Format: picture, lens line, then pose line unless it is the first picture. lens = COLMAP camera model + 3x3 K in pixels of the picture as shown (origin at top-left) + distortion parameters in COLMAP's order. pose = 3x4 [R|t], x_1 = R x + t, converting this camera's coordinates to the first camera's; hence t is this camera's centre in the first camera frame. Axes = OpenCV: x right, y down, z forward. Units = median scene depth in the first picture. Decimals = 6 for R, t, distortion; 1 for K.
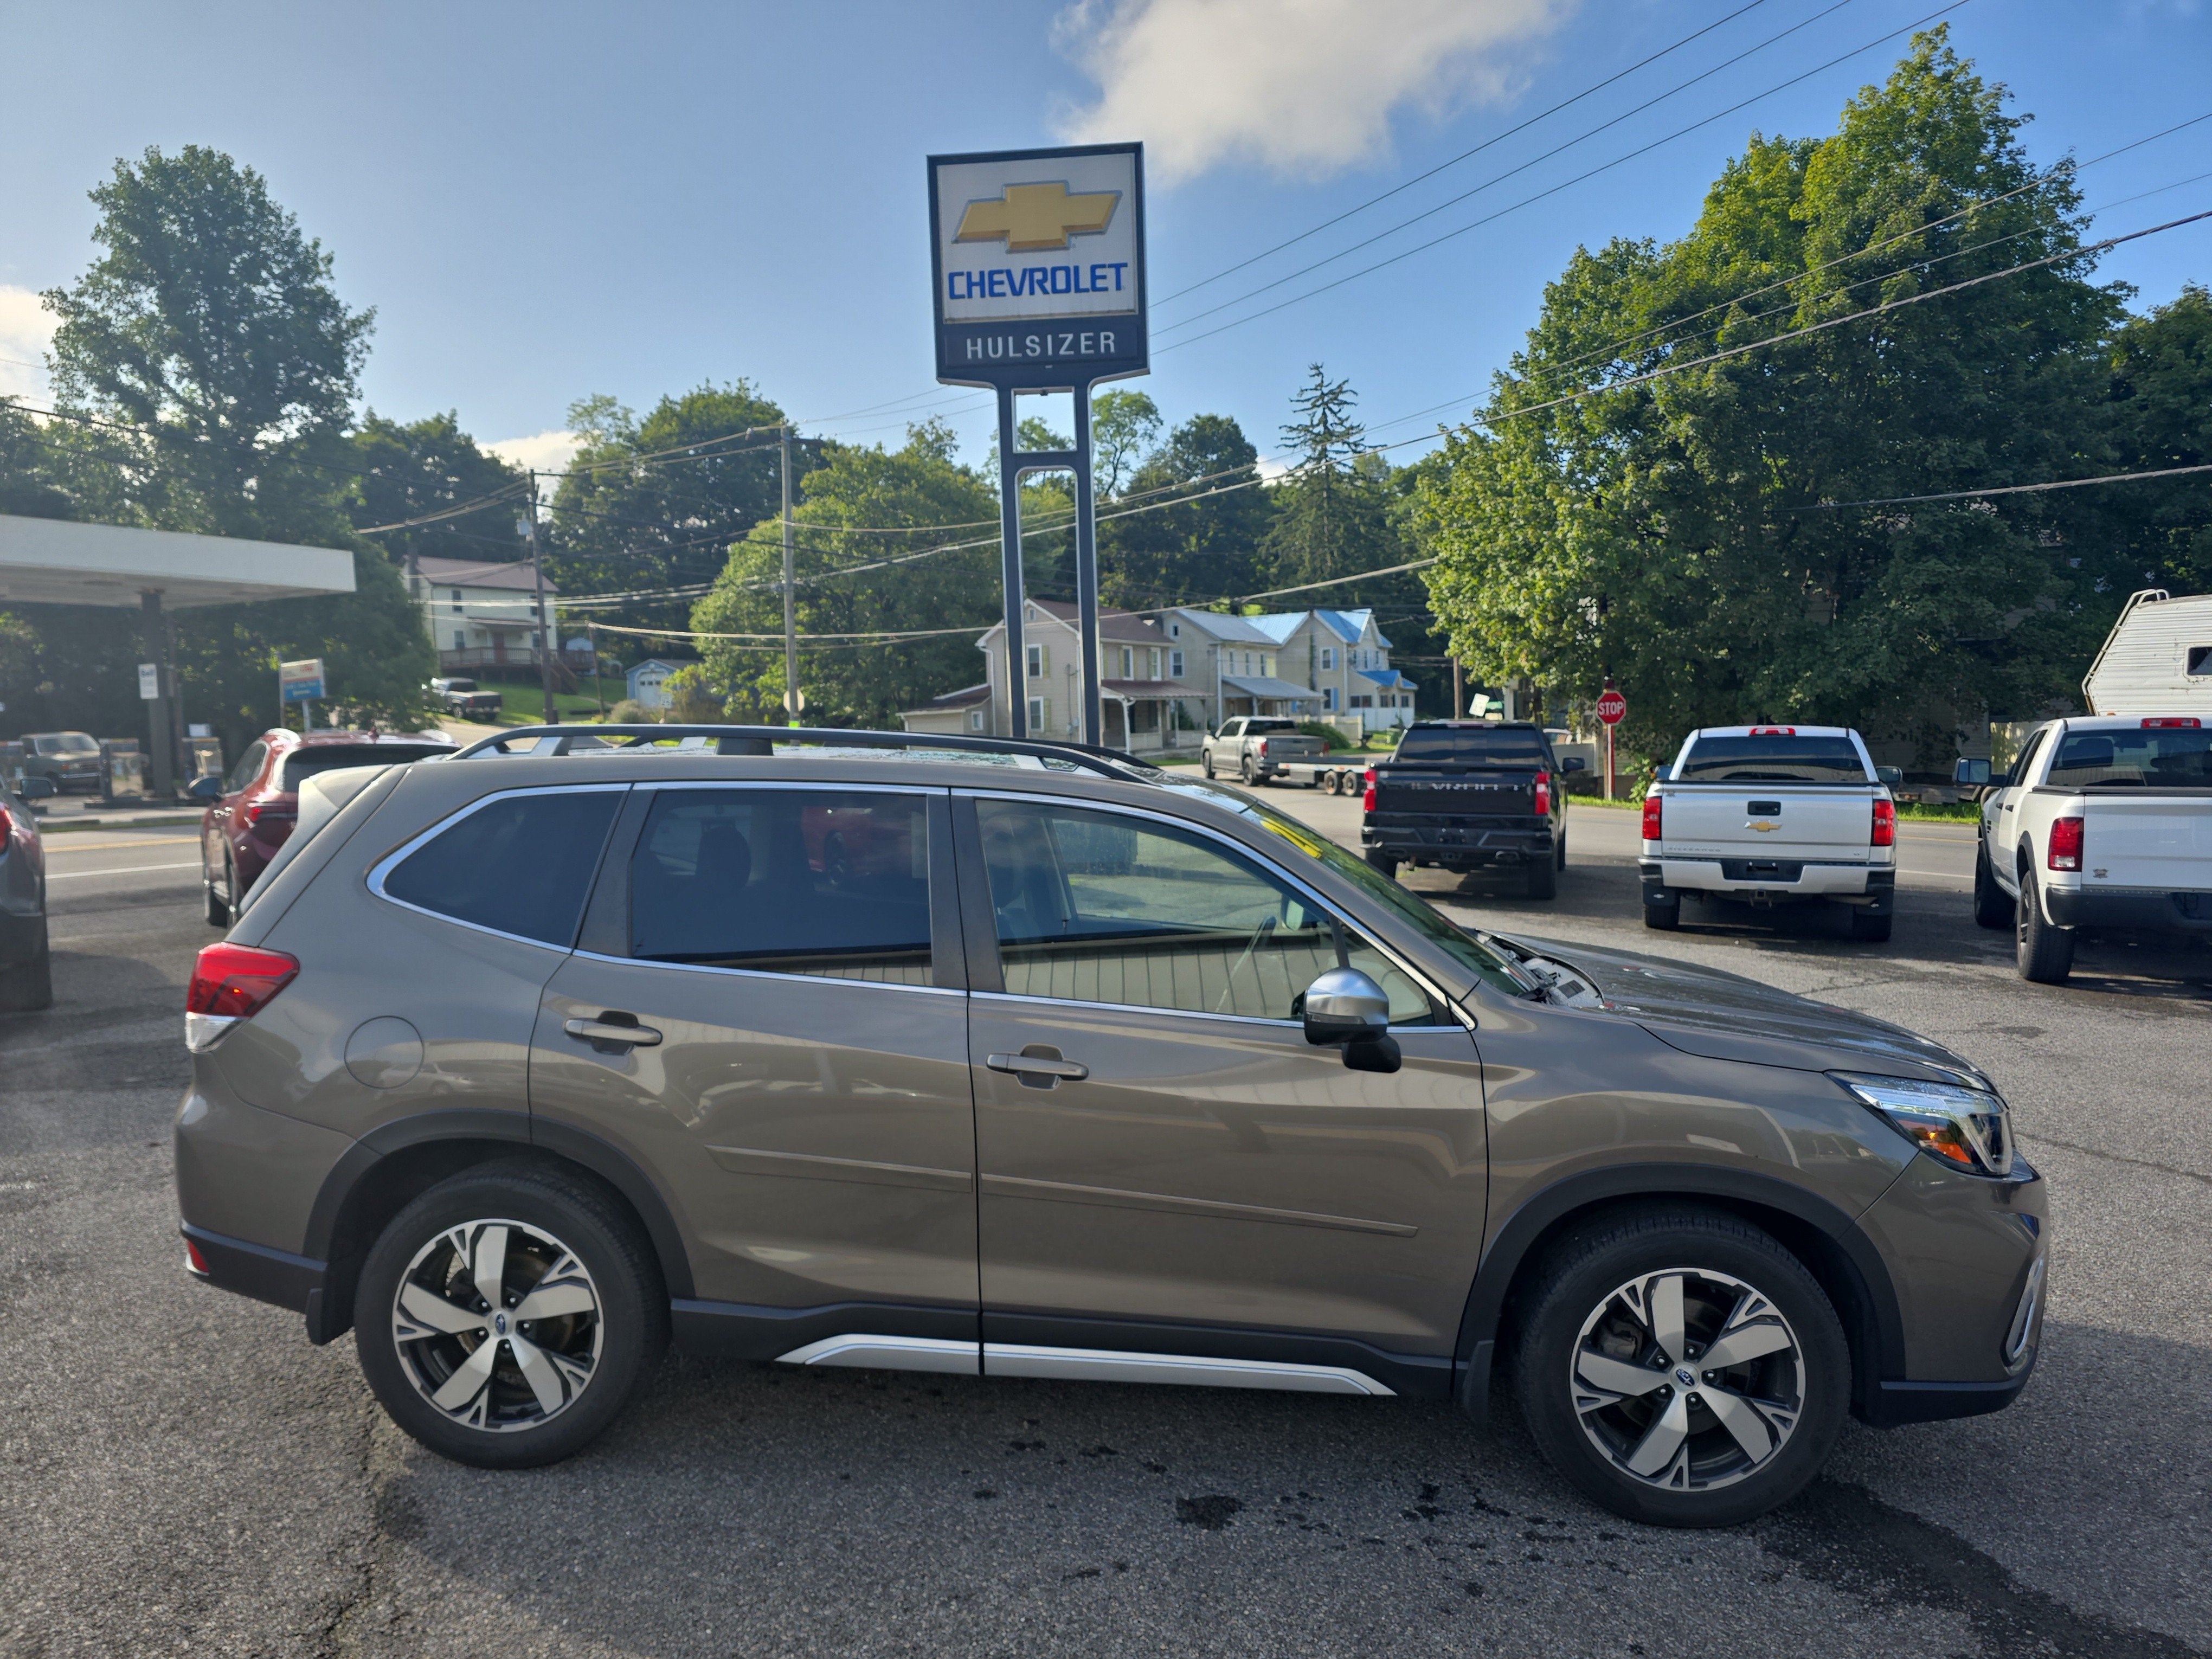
lens RADIAL K [[1482.1, 0, 1109.1], [0, 1482.1, 841.5], [0, 0, 1]] dist [0.036821, -0.028933]
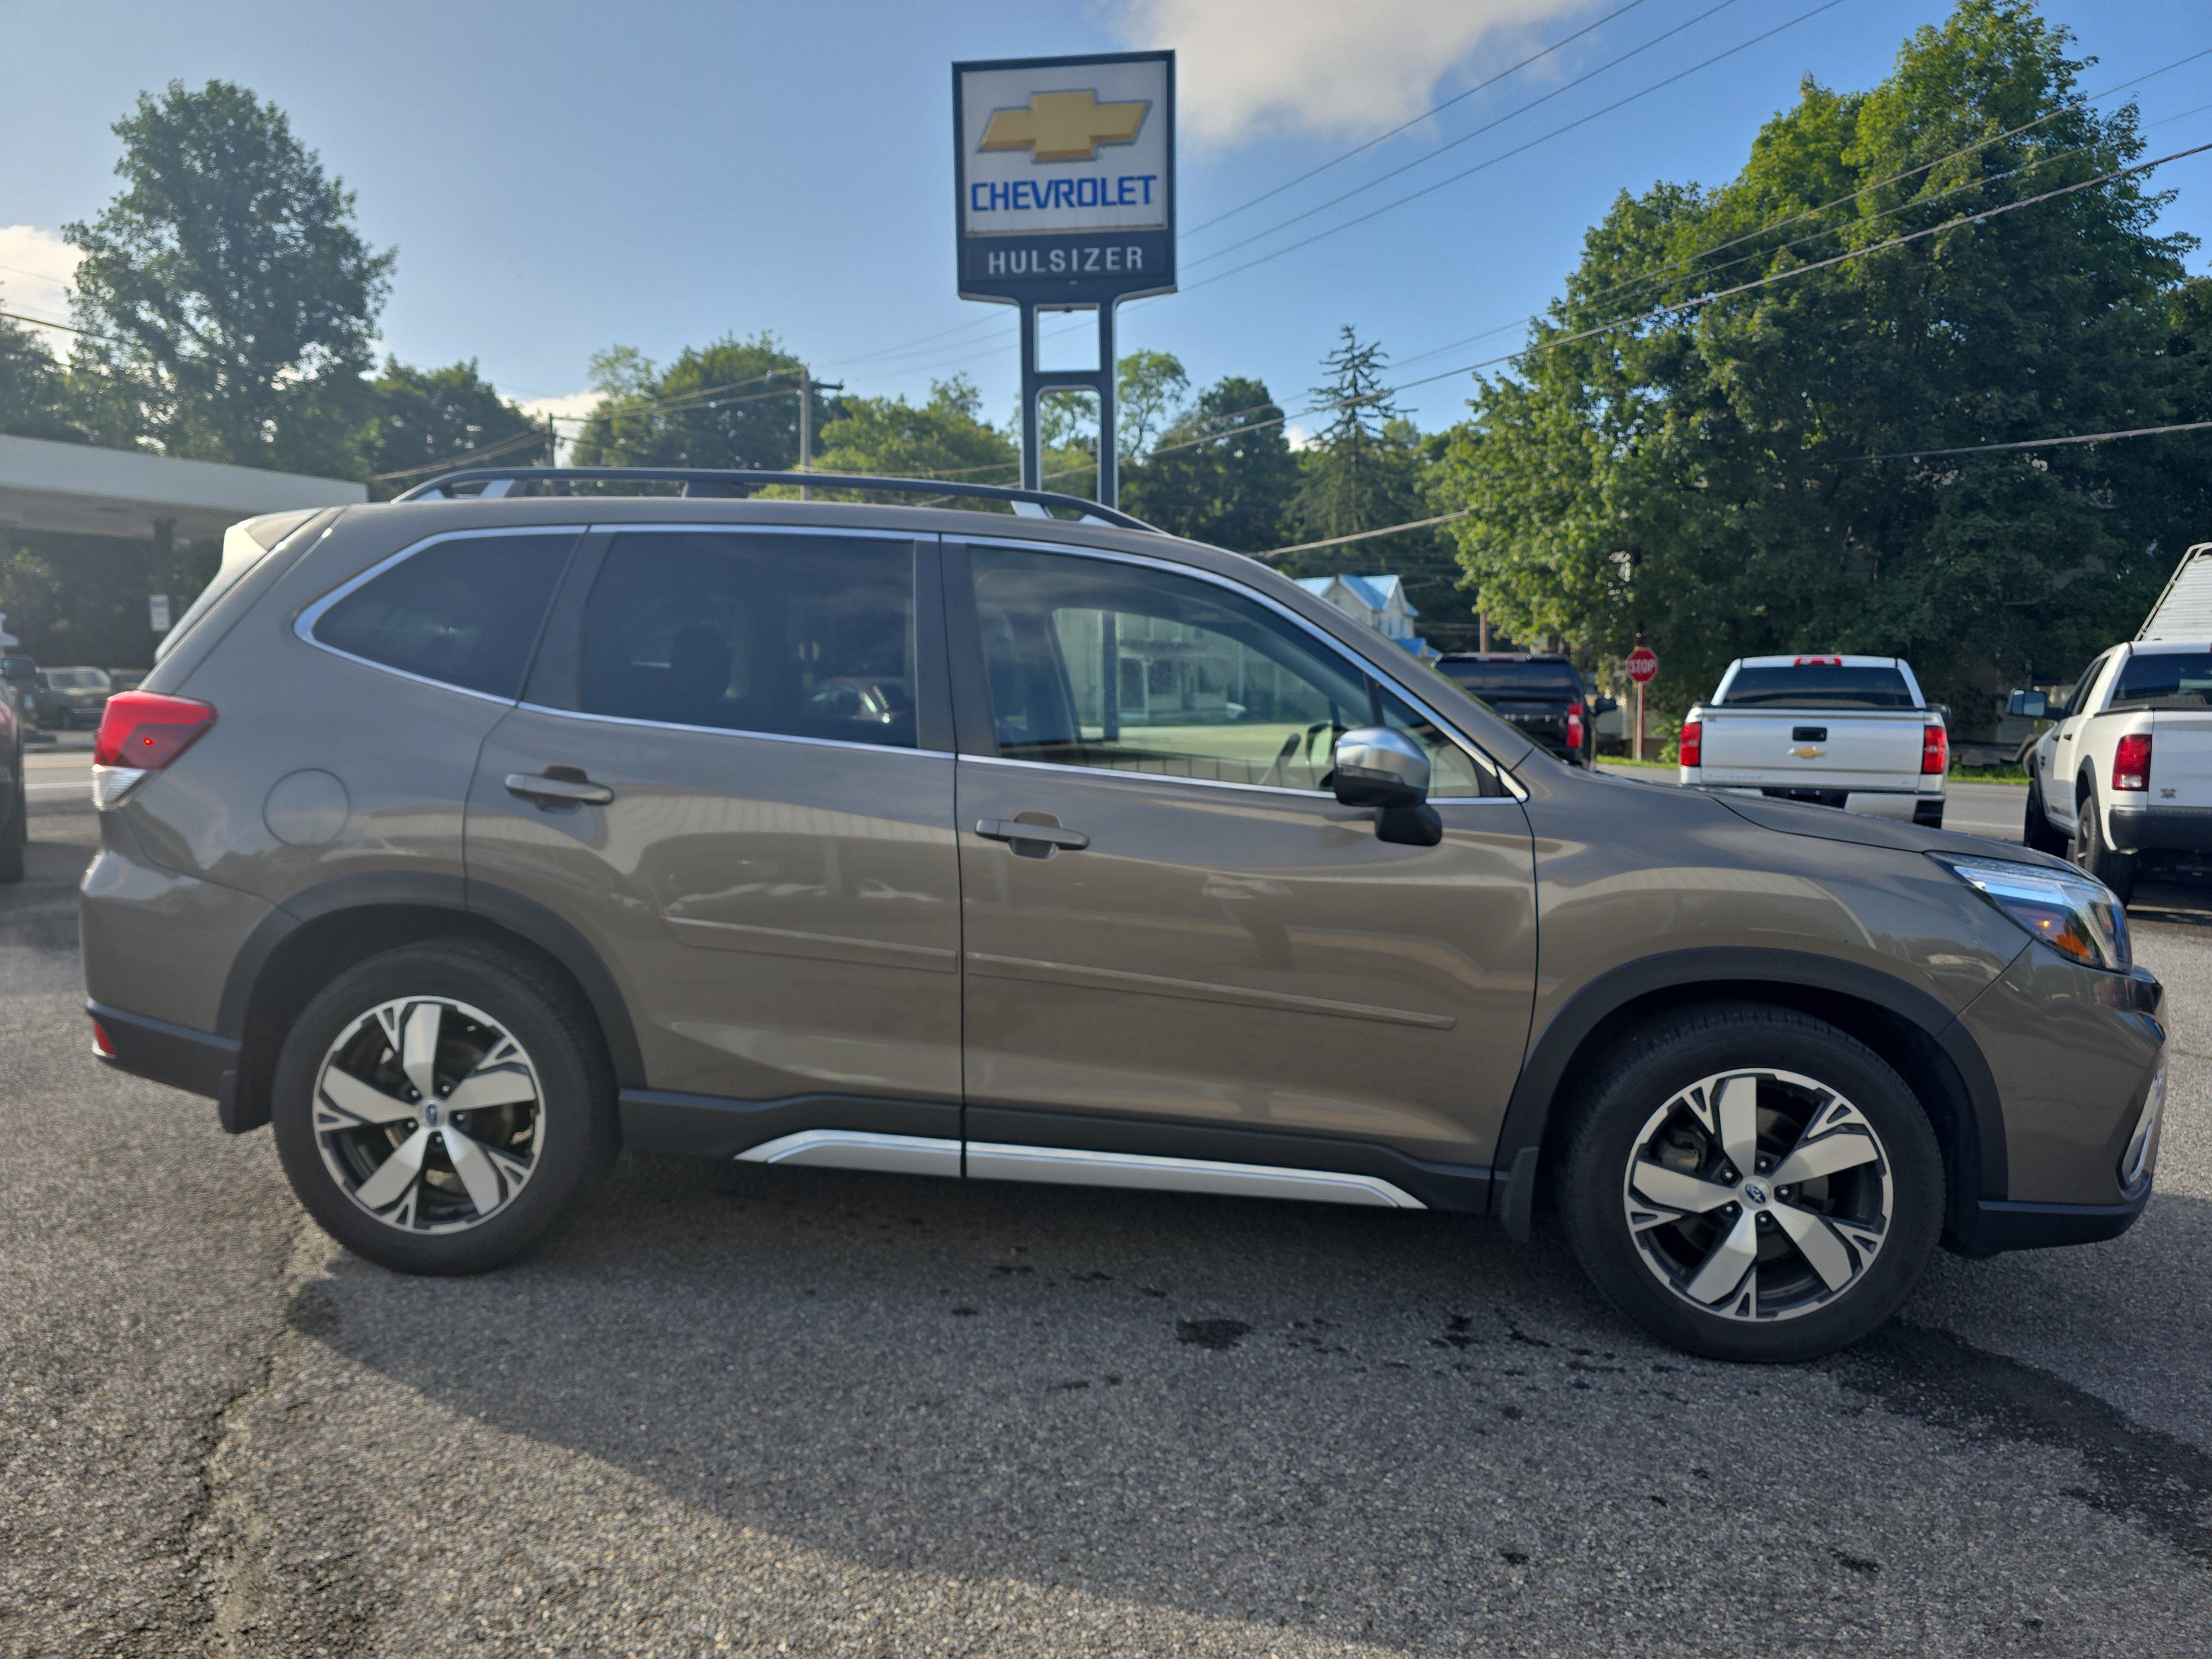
lens RADIAL K [[1494.1, 0, 1106.0], [0, 1494.1, 829.5], [0, 0, 1]] dist [0.040012, -0.035367]
pose [[0.999686, 0.021229, -0.013287, 0.001400], [-0.021051, 0.999688, 0.013444, 0.023217], [0.013569, -0.013160, 0.999821, 0.017669]]
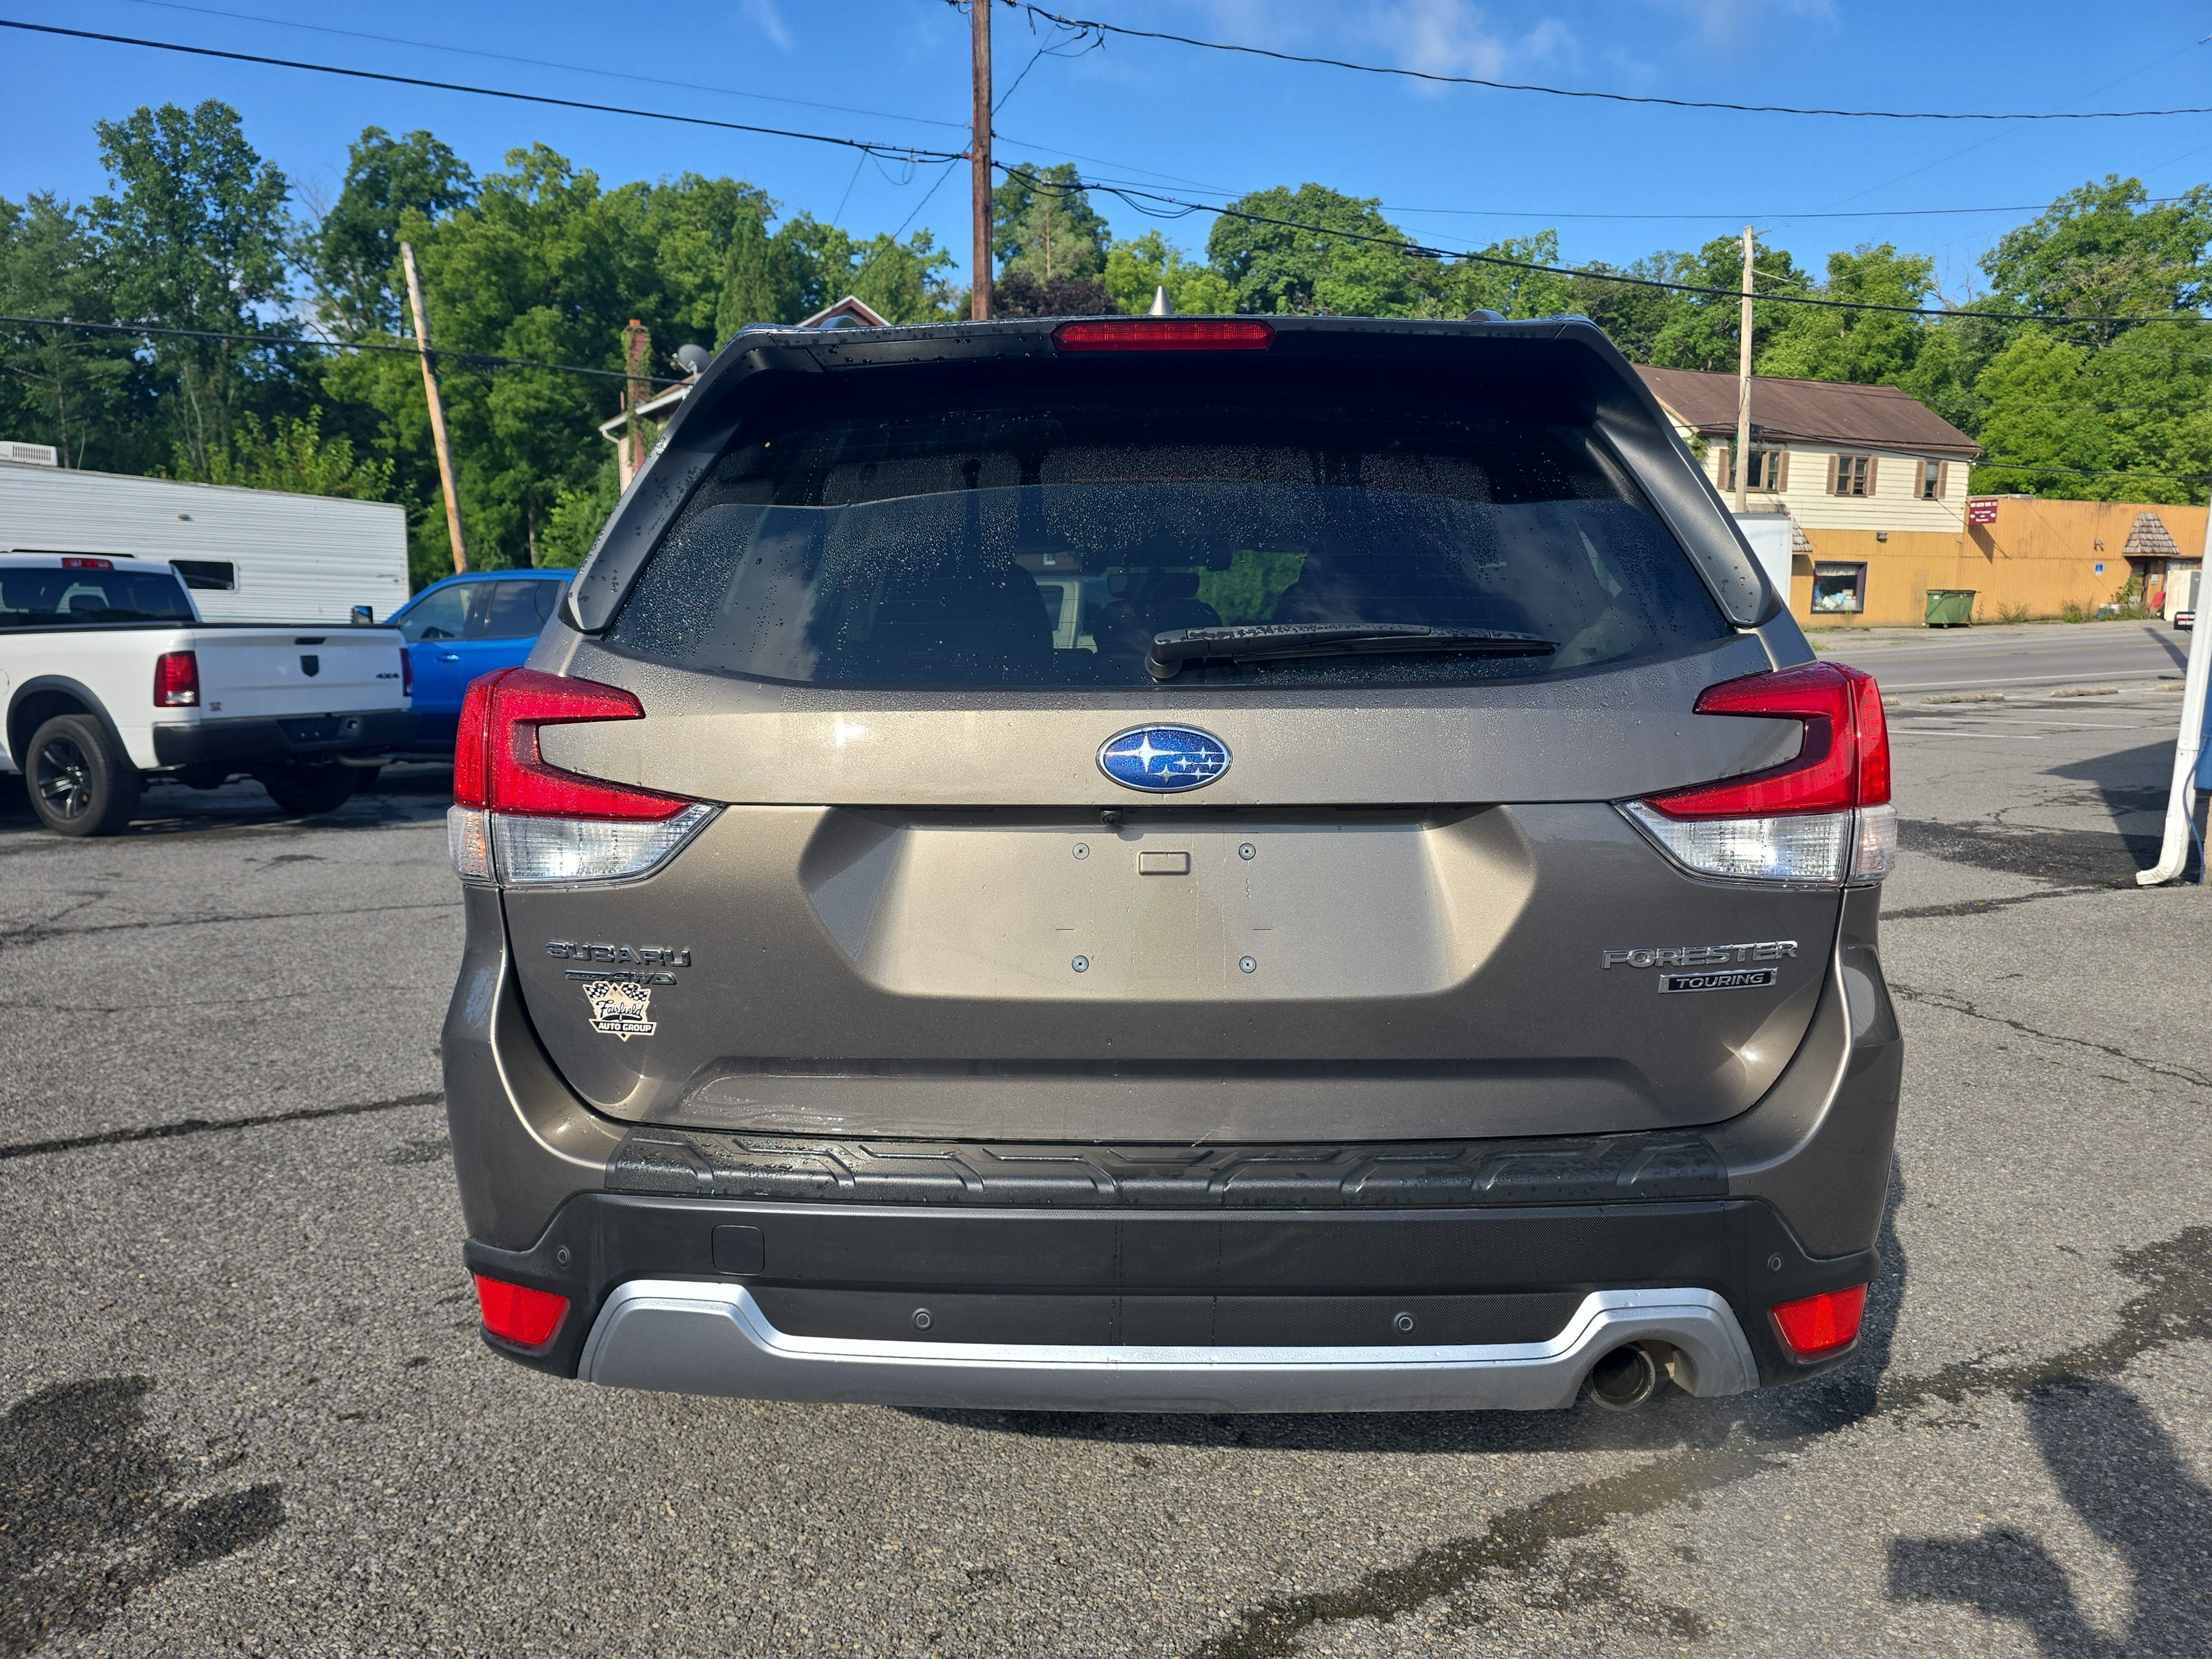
lens RADIAL K [[1508.9, 0, 1108.0], [0, 1508.9, 838.9], [0, 0, 1]] dist [0.024006, -0.020754]
pose [[-0.047251, -0.129121, 0.990502, -0.197163], [0.068597, 0.988850, 0.132178, 0.008002], [-0.996525, 0.074191, -0.037867, 0.229947]]
